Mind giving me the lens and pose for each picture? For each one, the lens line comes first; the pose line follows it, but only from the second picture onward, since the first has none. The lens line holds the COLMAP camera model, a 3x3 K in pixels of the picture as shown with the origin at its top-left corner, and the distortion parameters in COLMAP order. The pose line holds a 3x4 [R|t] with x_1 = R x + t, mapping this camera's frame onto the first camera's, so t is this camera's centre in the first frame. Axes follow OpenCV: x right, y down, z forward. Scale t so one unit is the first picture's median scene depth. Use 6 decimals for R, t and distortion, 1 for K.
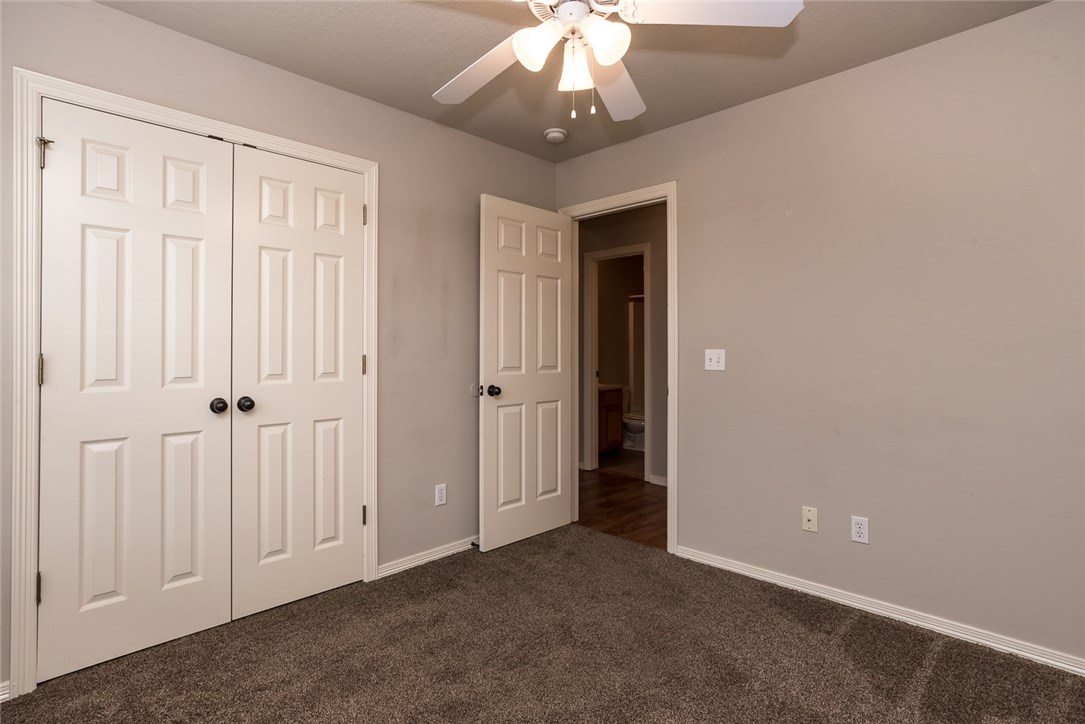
lens RADIAL K [[565.0, 0, 545.5], [0, 565.0, 355.4], [0, 0, 1]] dist [-0.040715, 0.004902]
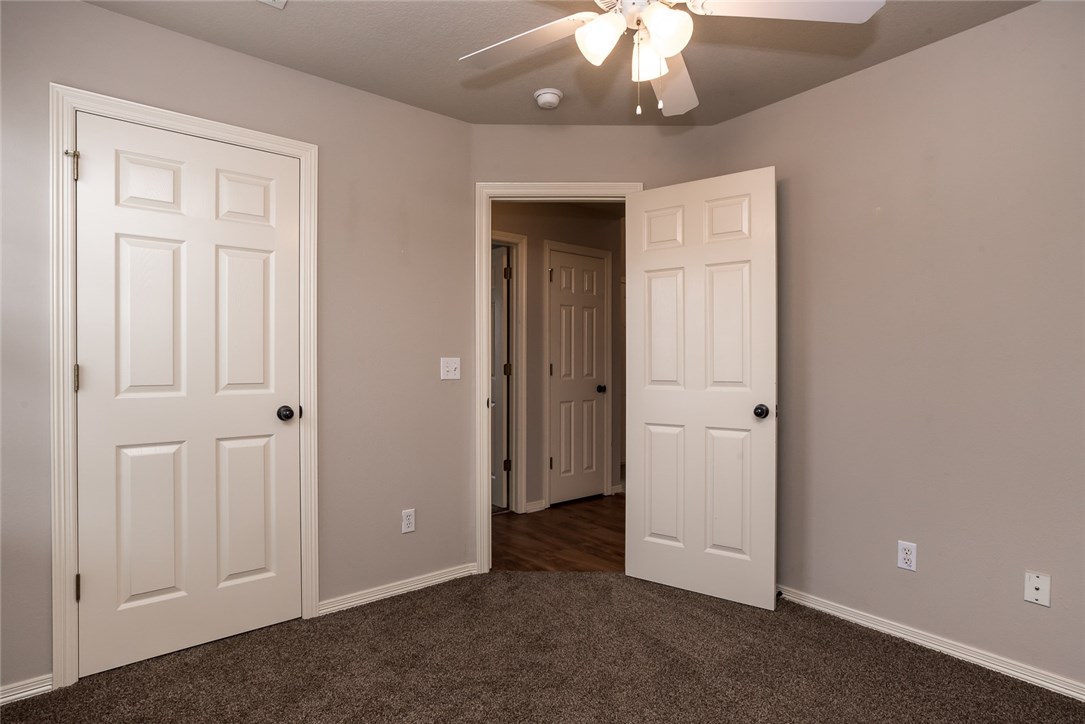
lens RADIAL K [[565.0, 0, 540.4], [0, 565.0, 364.4], [0, 0, 1]] dist [-0.040715, 0.004902]
pose [[0.990935, 0.006108, -0.134200, 0.078477], [-0.006035, 0.999981, 0.000955, -0.000866], [0.134204, -0.000136, 0.990954, 0.084181]]
